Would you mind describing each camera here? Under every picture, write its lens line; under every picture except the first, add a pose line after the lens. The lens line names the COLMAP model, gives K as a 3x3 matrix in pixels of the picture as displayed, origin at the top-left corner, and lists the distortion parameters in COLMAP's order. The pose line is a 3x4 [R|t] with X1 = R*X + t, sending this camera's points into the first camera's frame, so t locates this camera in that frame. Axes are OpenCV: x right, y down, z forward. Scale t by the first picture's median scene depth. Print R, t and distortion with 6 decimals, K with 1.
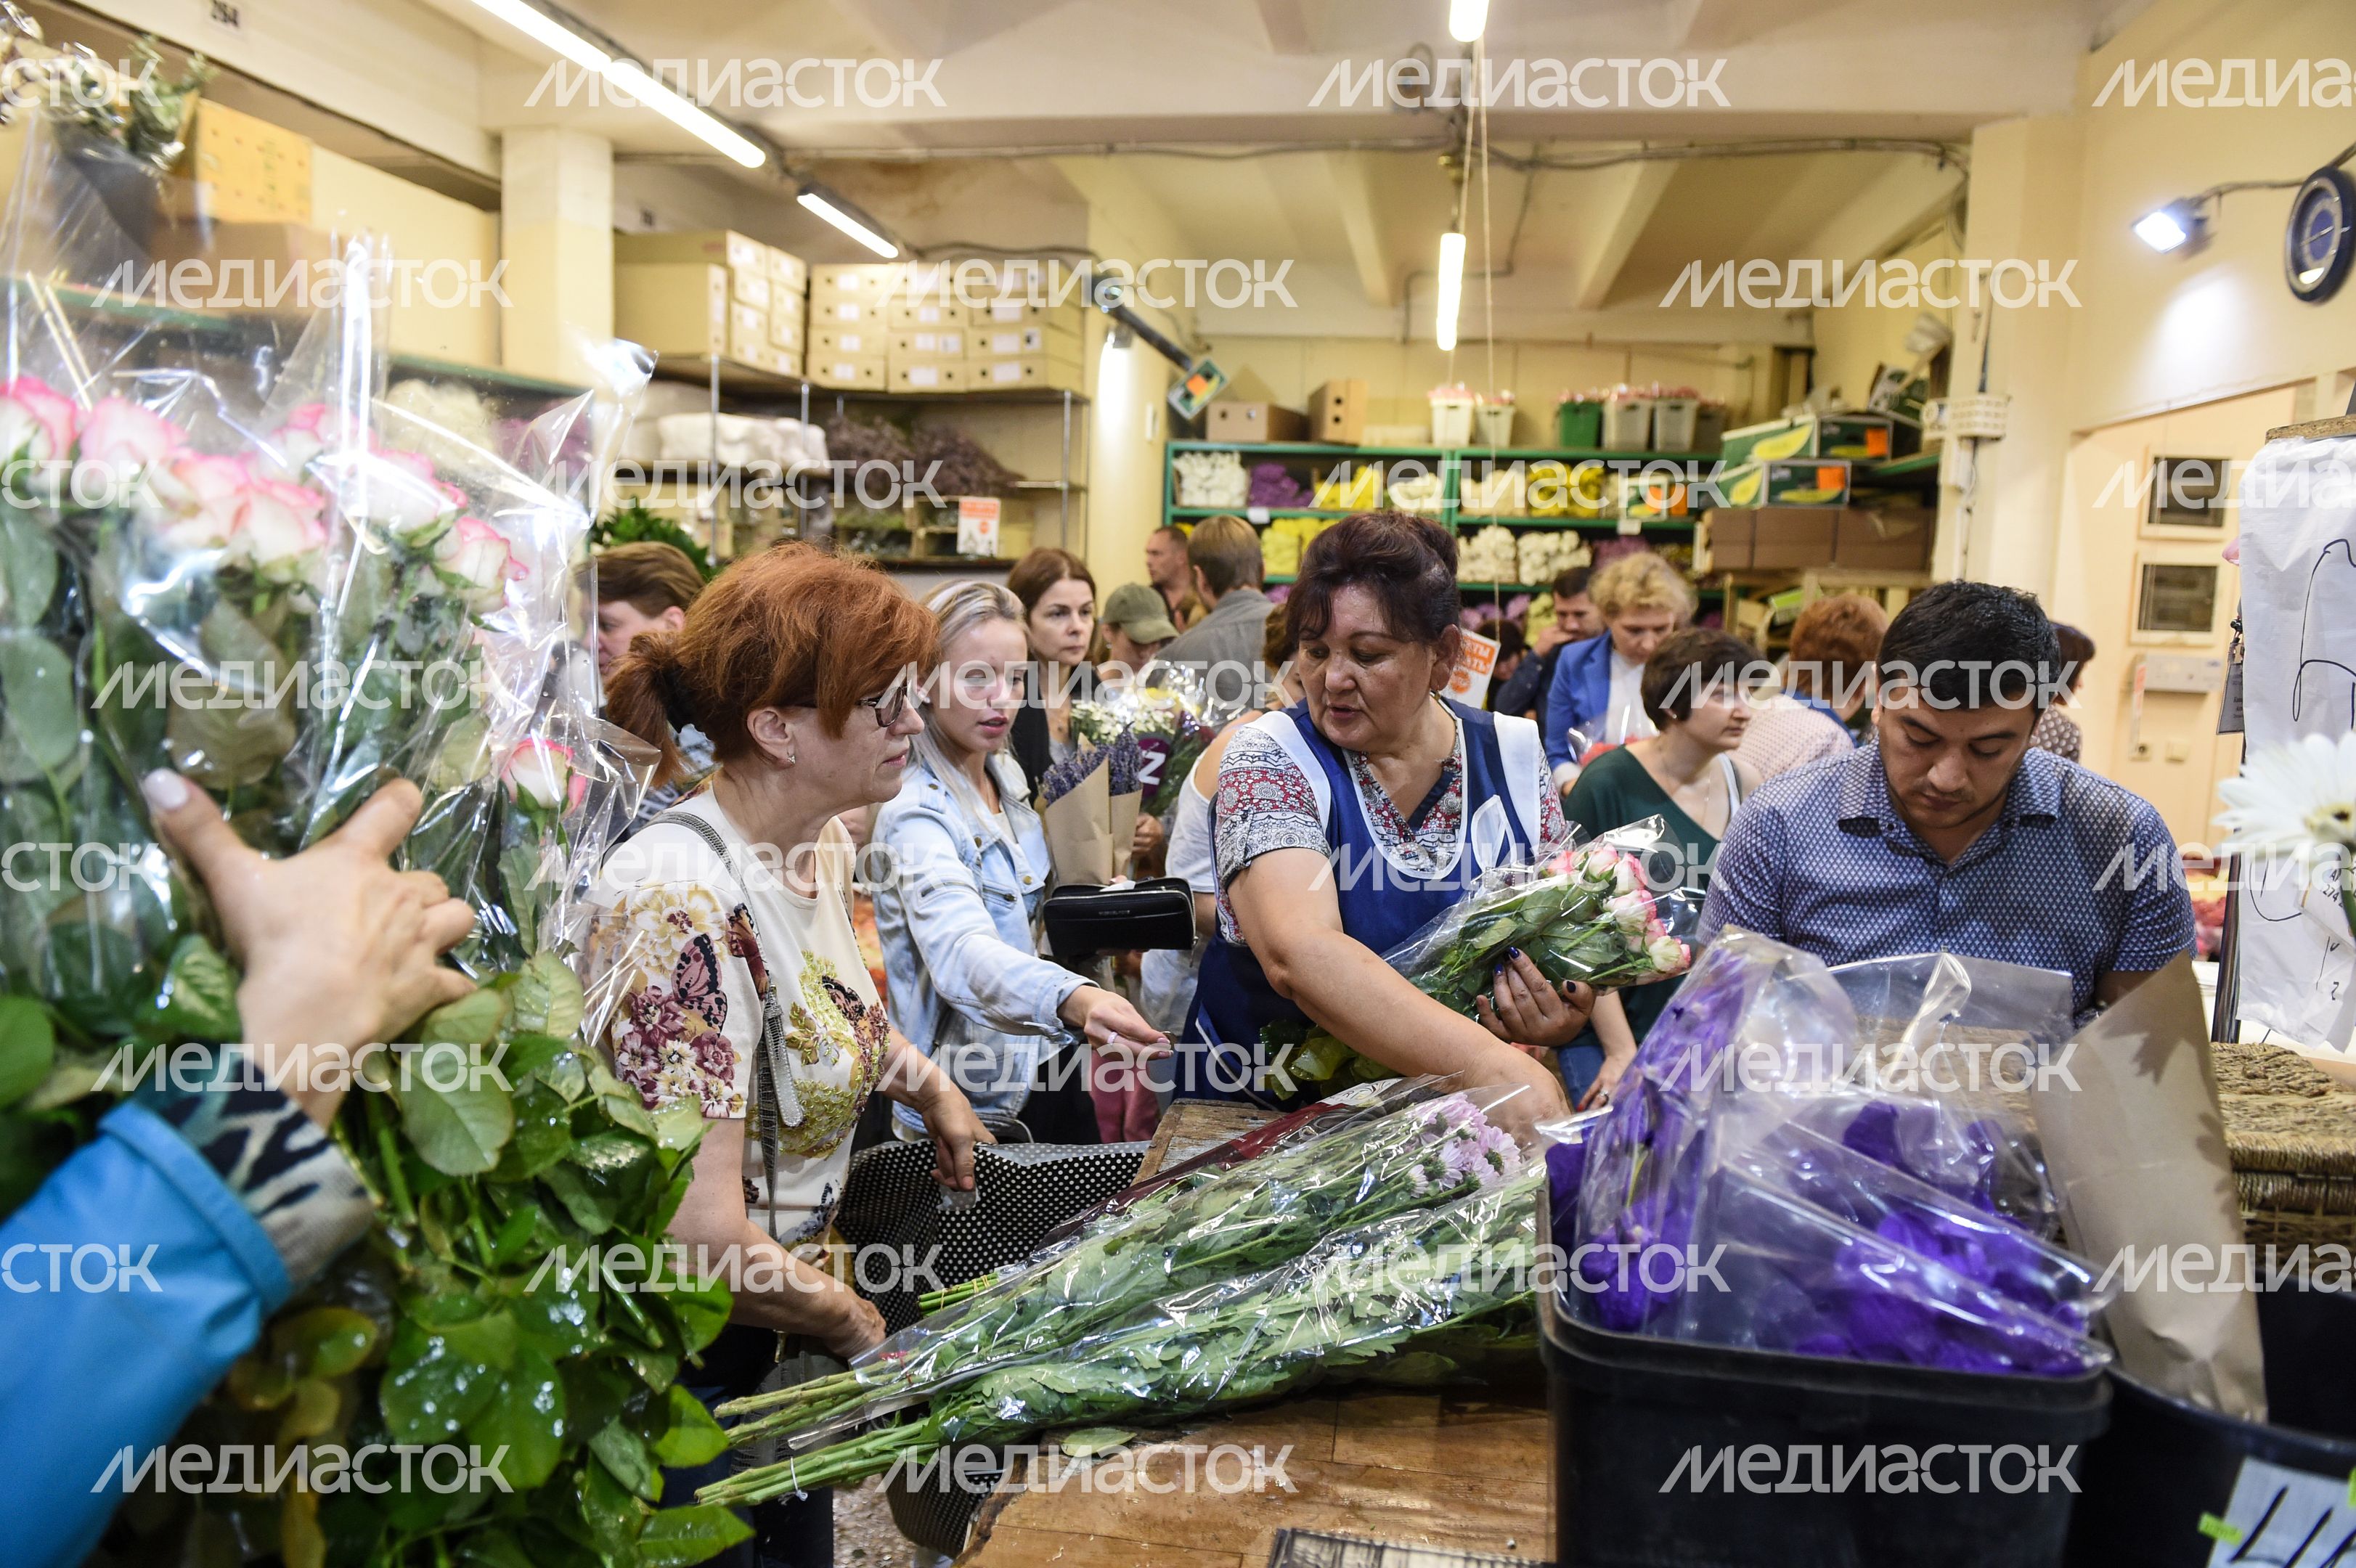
lens RADIAL K [[1644.6, 0, 1178.0], [0, 1644.6, 784.0], [0, 0, 1]] dist [-0.047206, -0.002074]
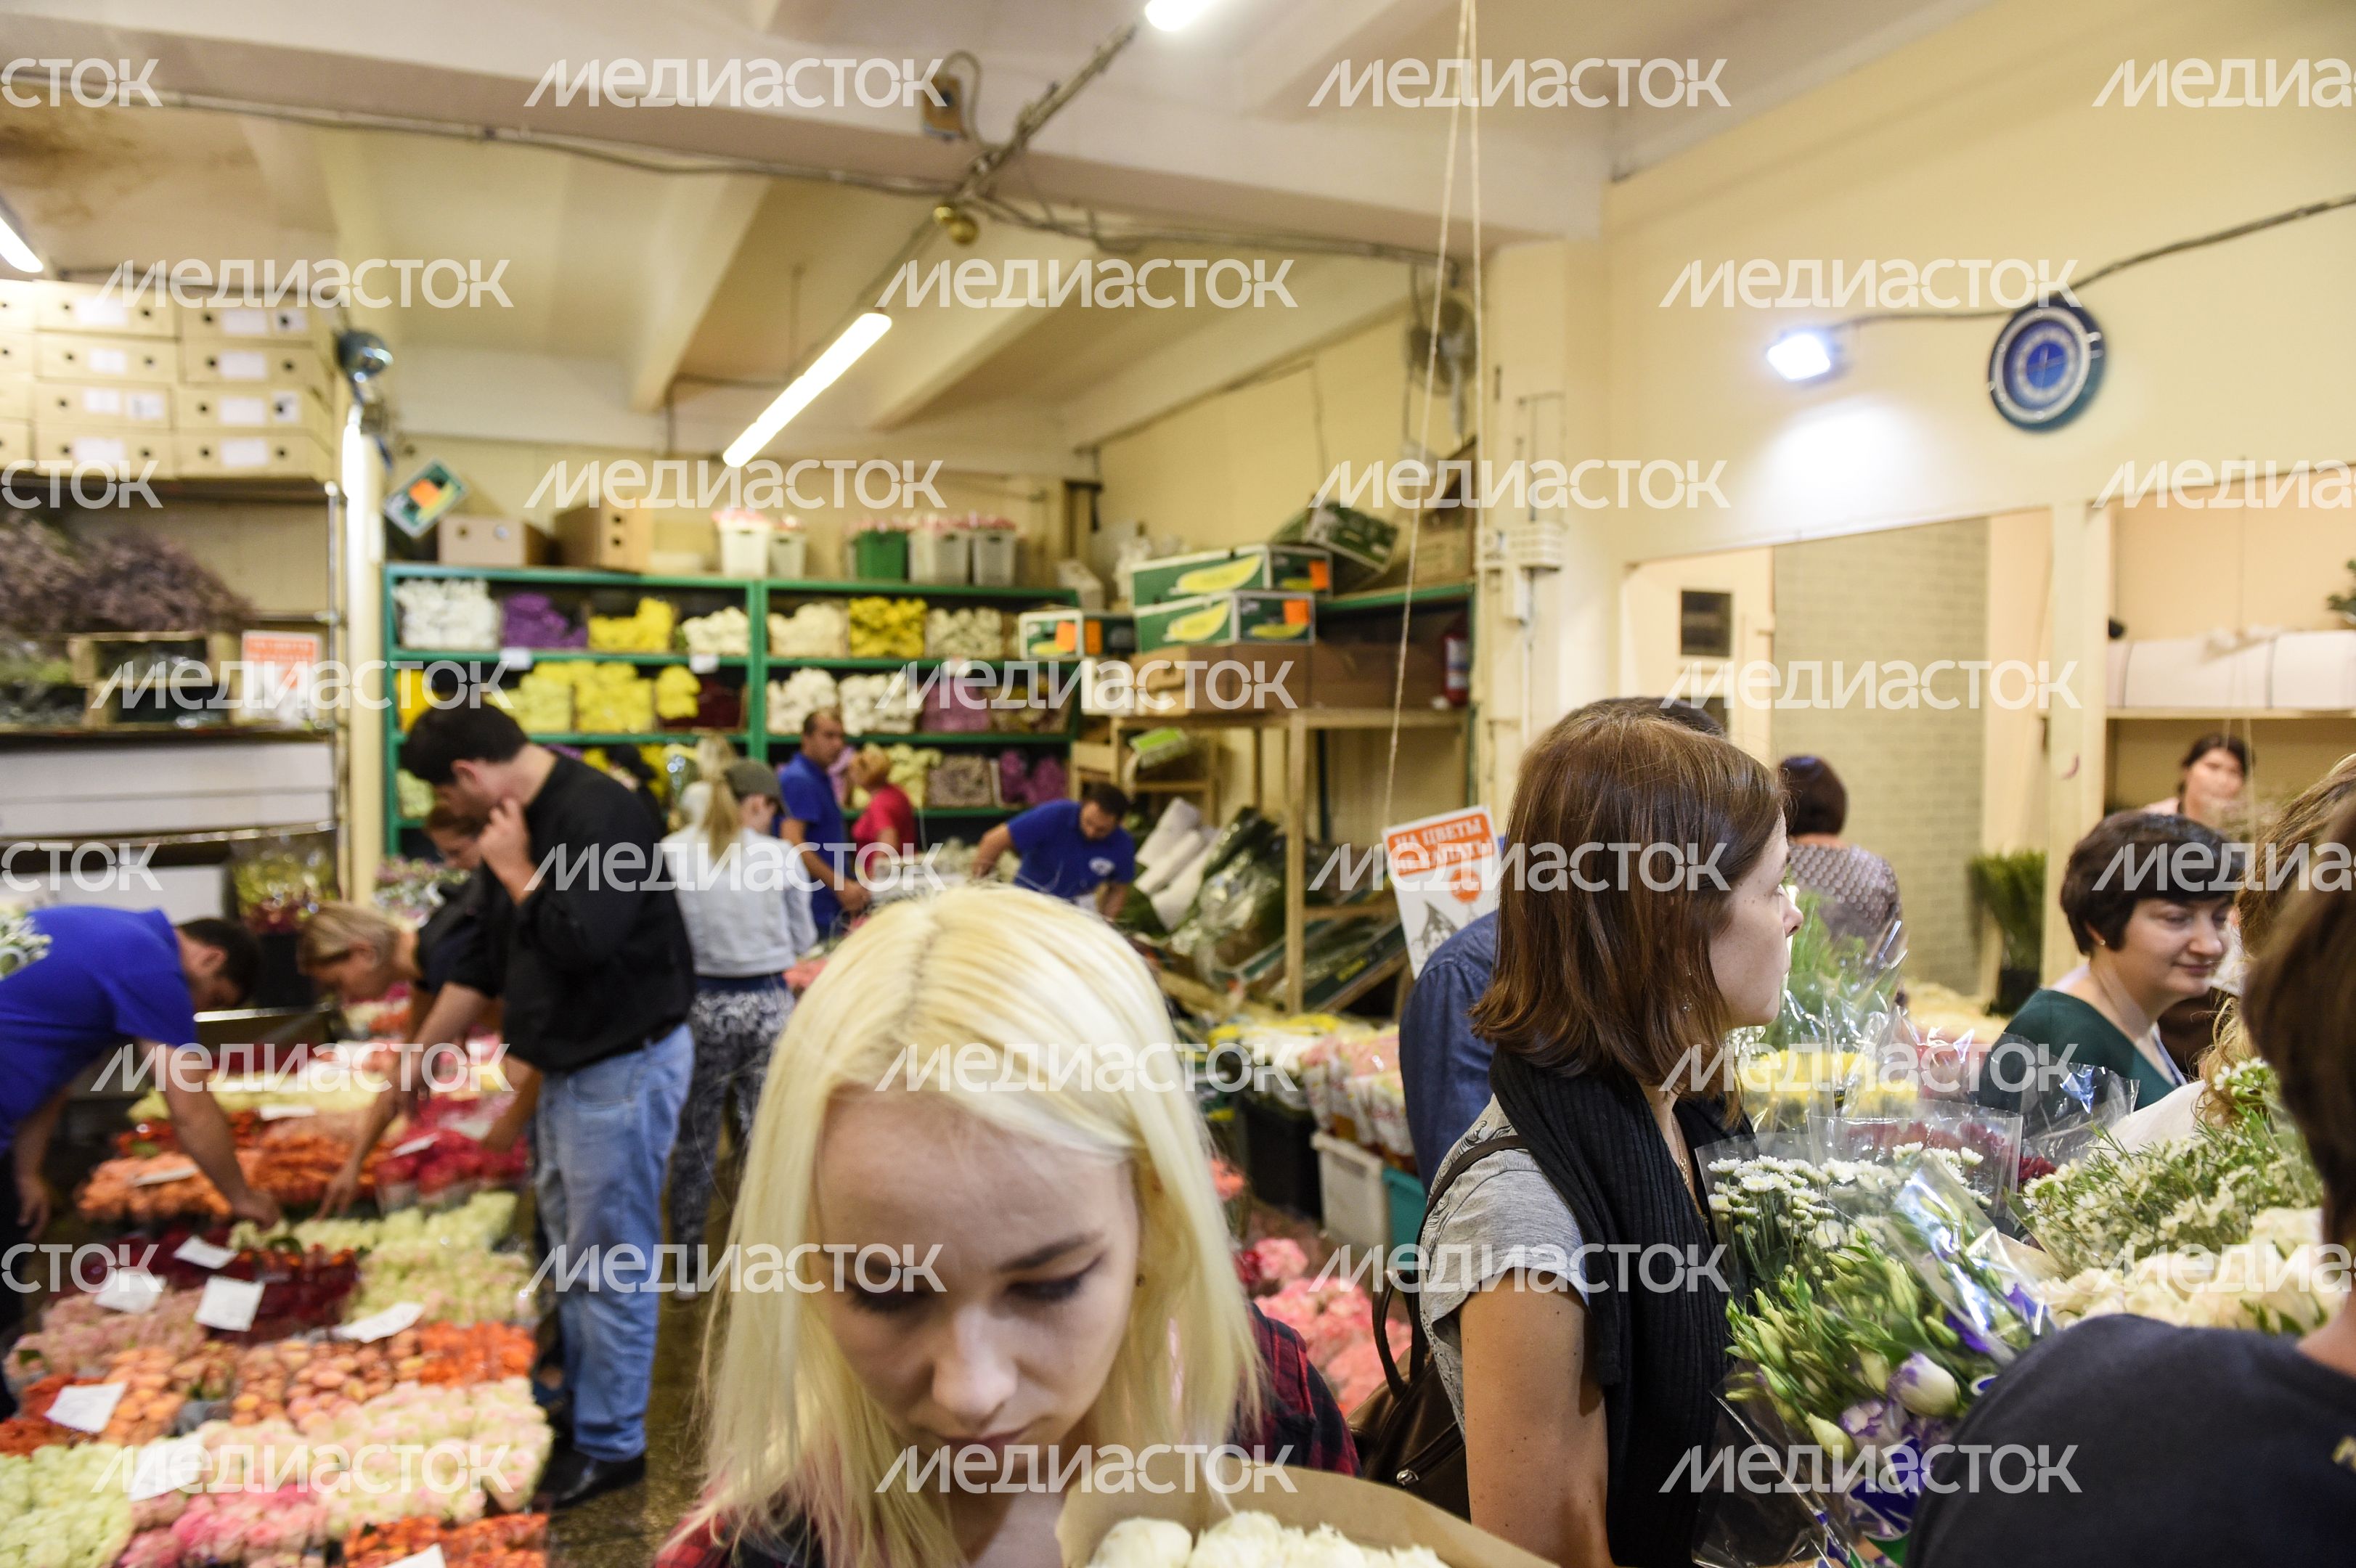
lens RADIAL K [[1610.8, 0, 1174.4], [0, 1610.8, 784.7], [0, 0, 1]] dist [-0.050803, -0.000774]
pose [[0.835673, -0.047352, 0.547182, -0.193432], [0.092894, 0.994109, -0.055842, -0.053396], [-0.541314, 0.097495, 0.835149, 0.332260]]
